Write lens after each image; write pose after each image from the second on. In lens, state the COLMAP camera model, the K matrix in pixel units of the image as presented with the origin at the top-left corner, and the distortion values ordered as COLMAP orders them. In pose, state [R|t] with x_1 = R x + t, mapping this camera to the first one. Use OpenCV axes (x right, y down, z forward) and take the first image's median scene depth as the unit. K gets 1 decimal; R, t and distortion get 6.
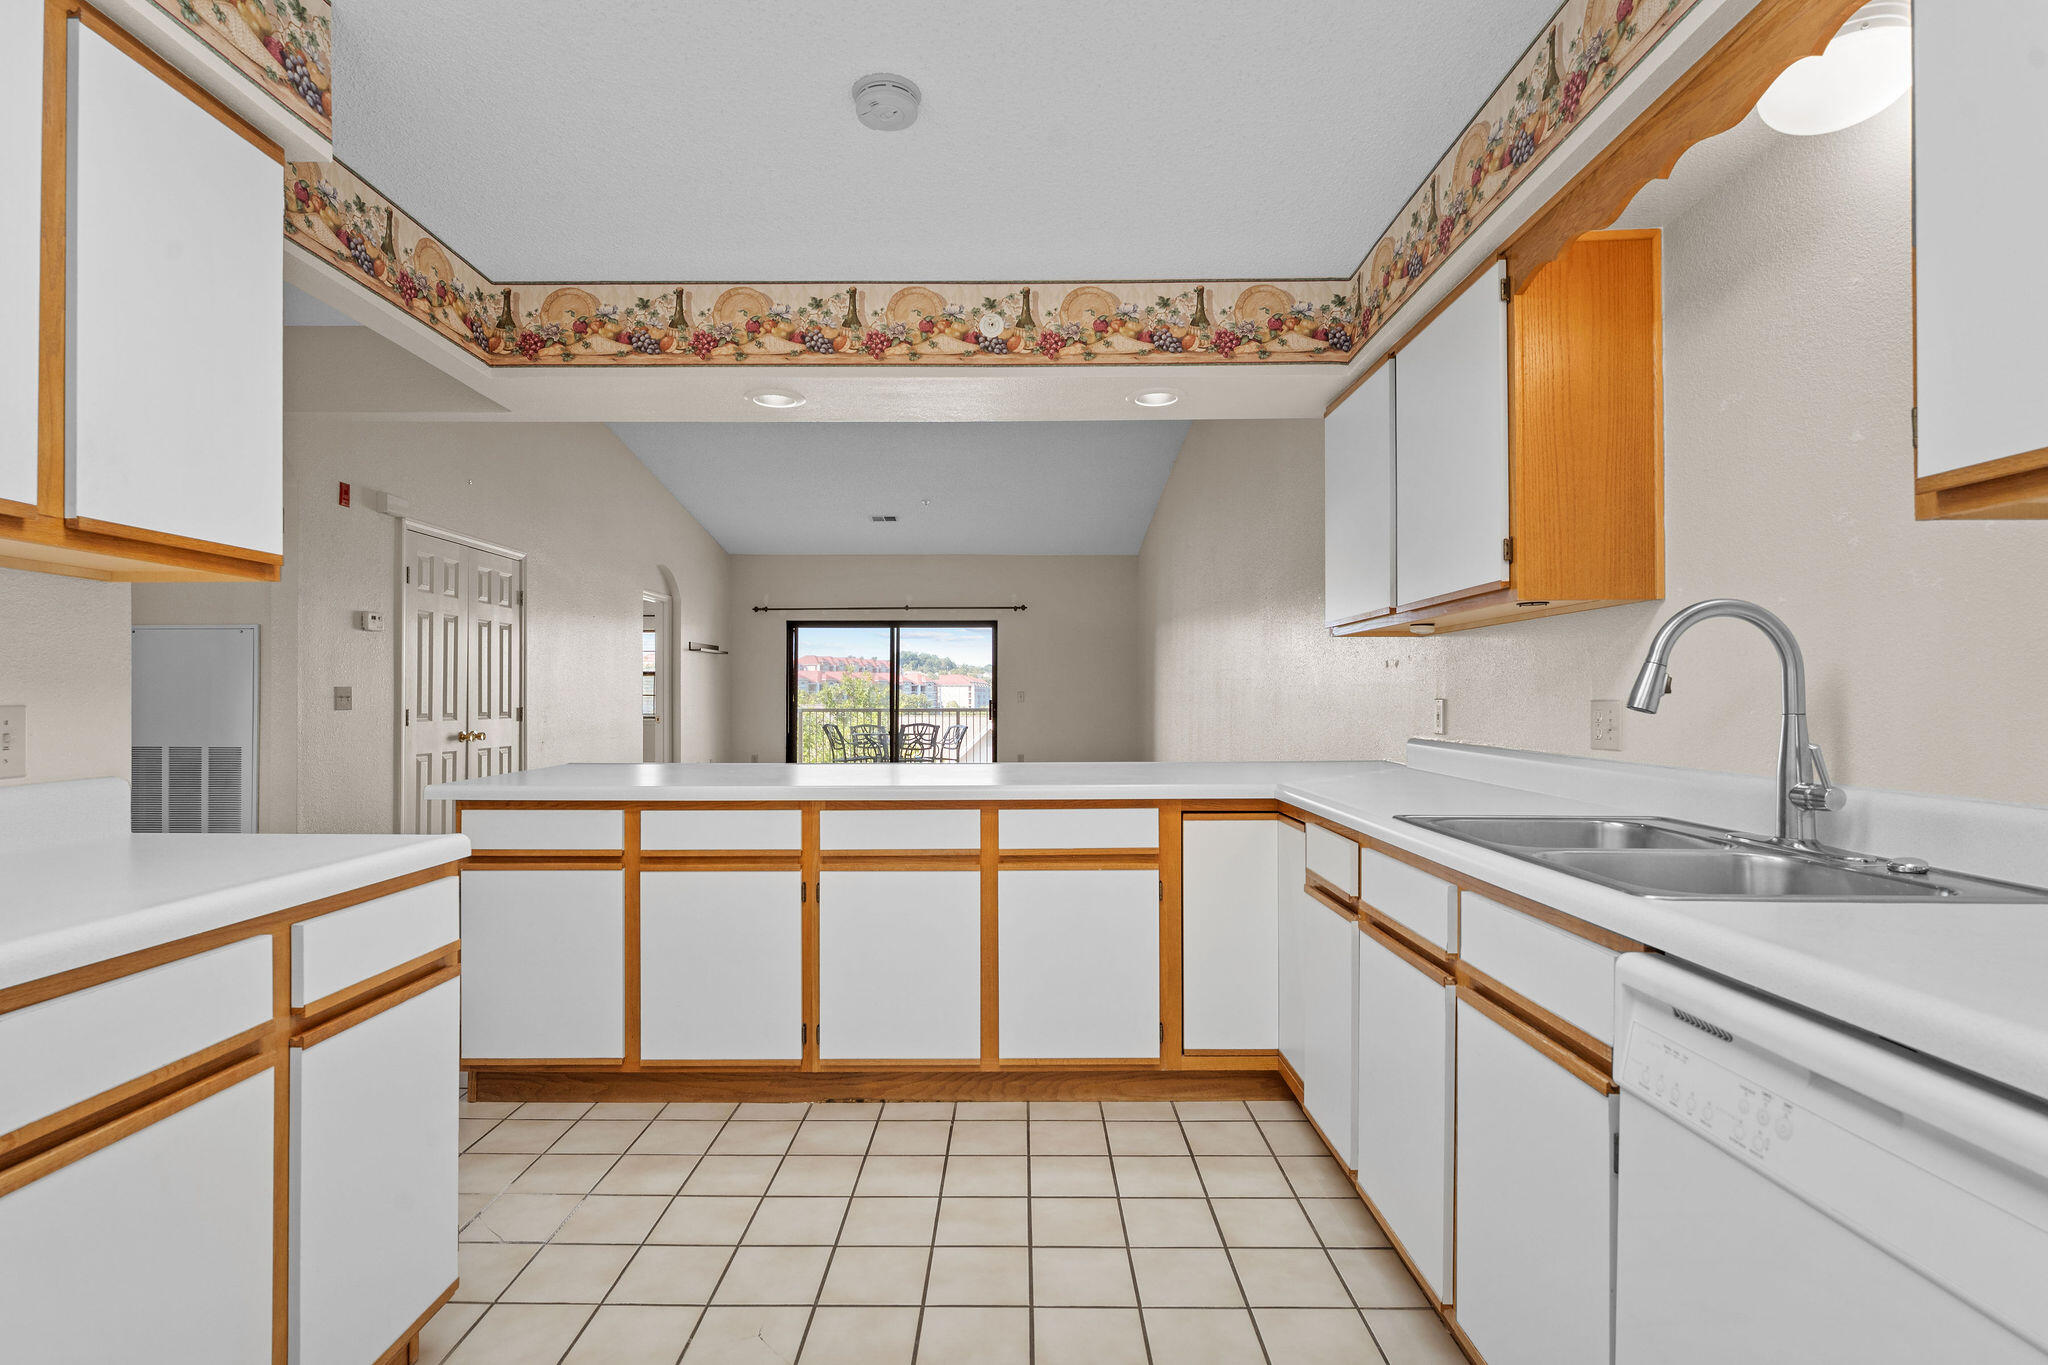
lens RADIAL K [[986.5, 0, 1015.3], [0, 986.5, 690.1], [0, 0, 1]] dist [0.002334, 0.000058]
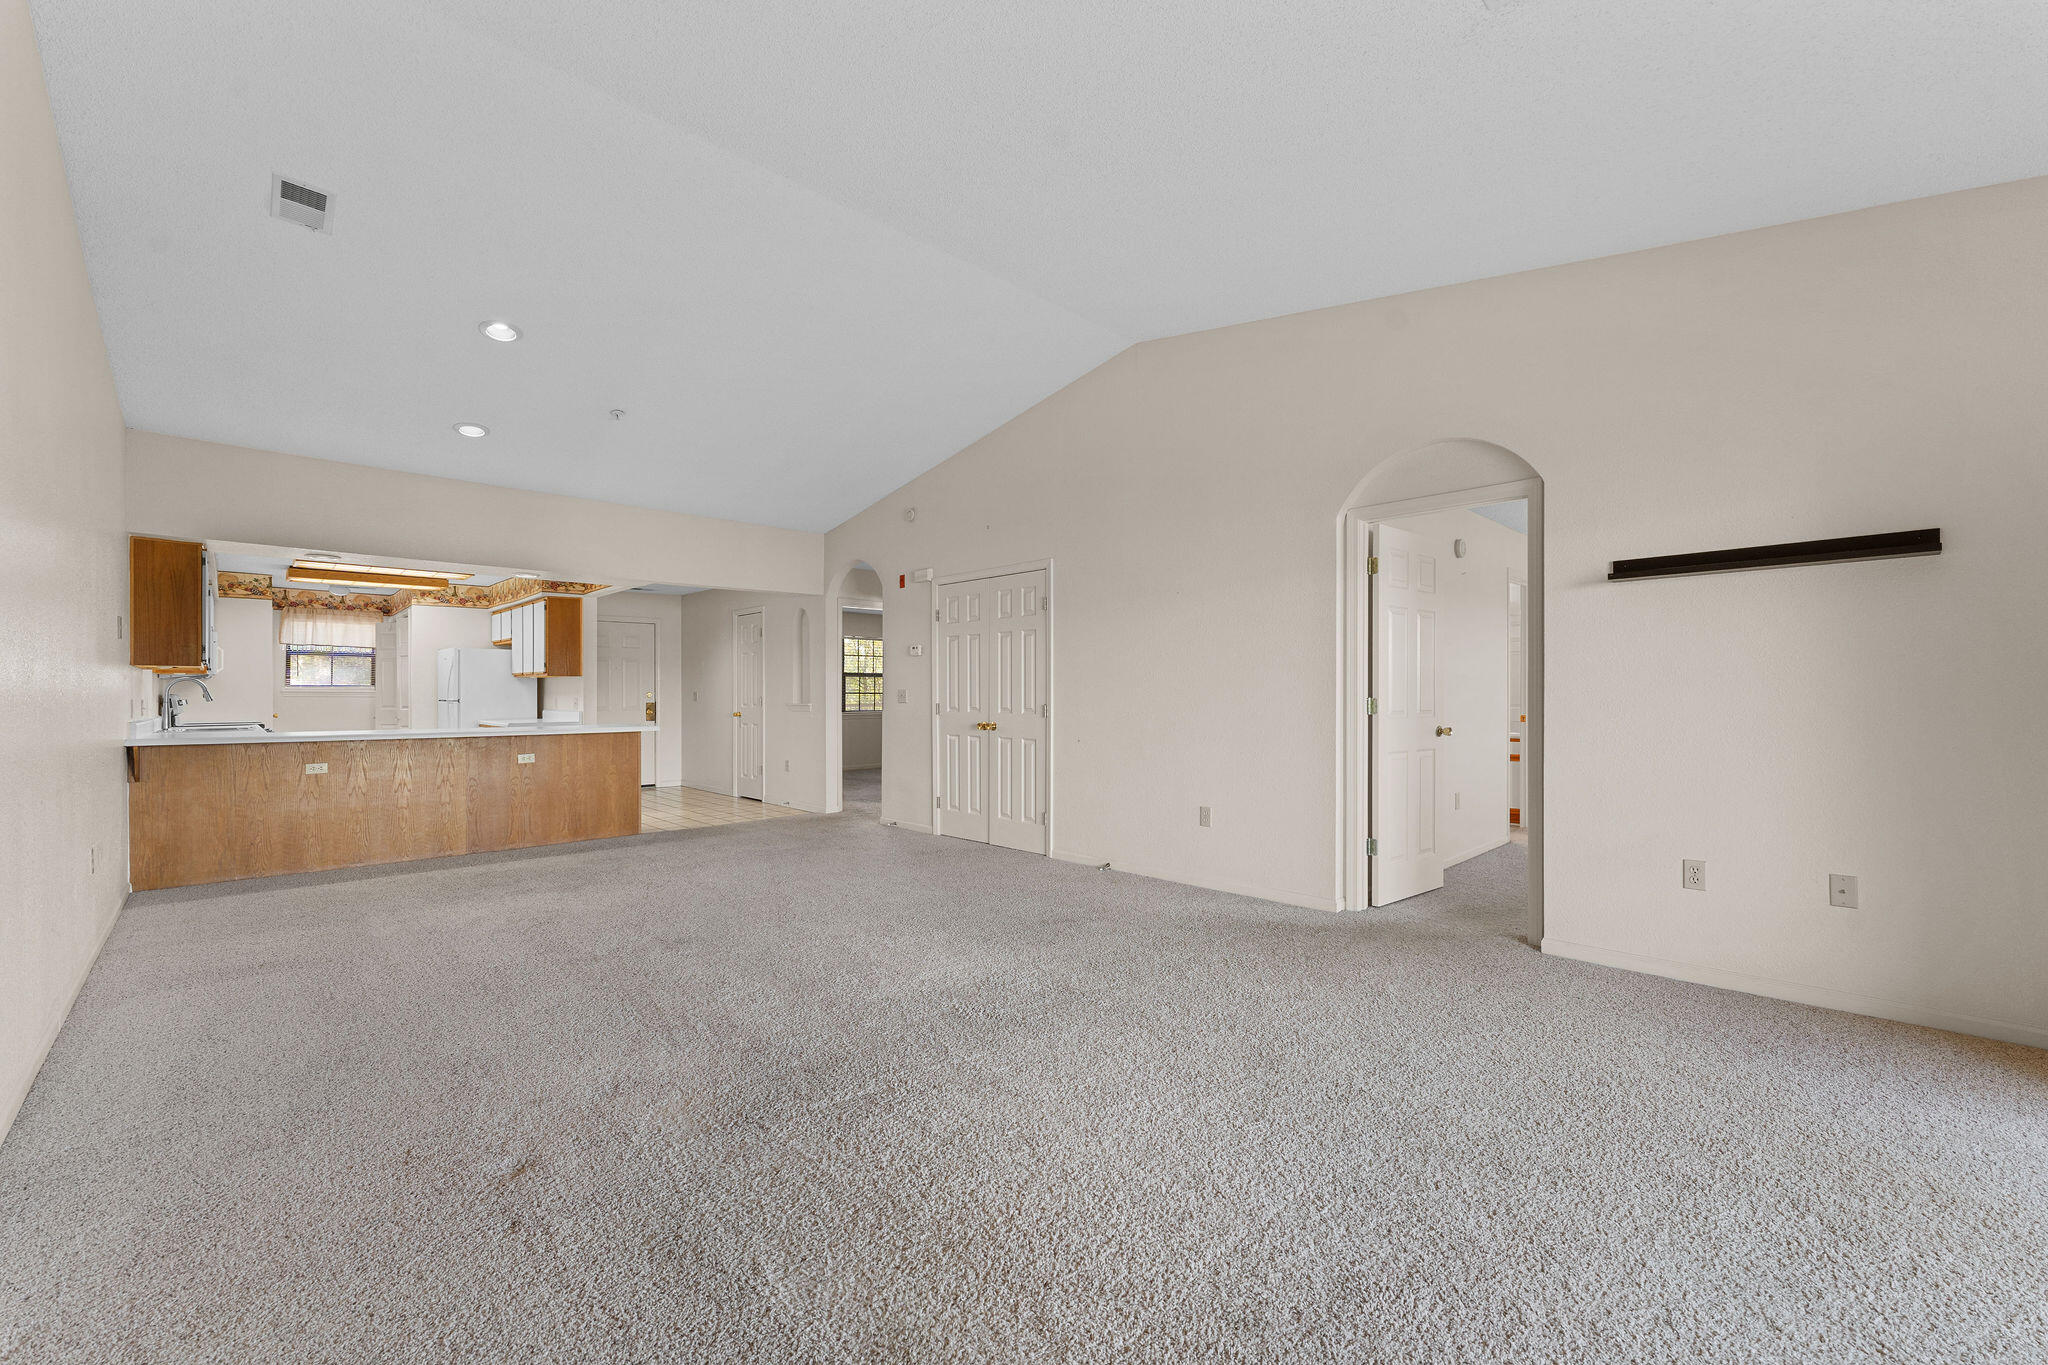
lens RADIAL K [[824.4, 0, 1013.4], [0, 824.4, 693.2], [0, 0, 1]] dist [0.000304, -0.000687]
pose [[-0.721785, 0.003324, -0.692110, 0.088526], [0.009878, 0.999936, -0.005499, 0.005567], [0.692047, -0.010806, -0.721771, 0.975998]]
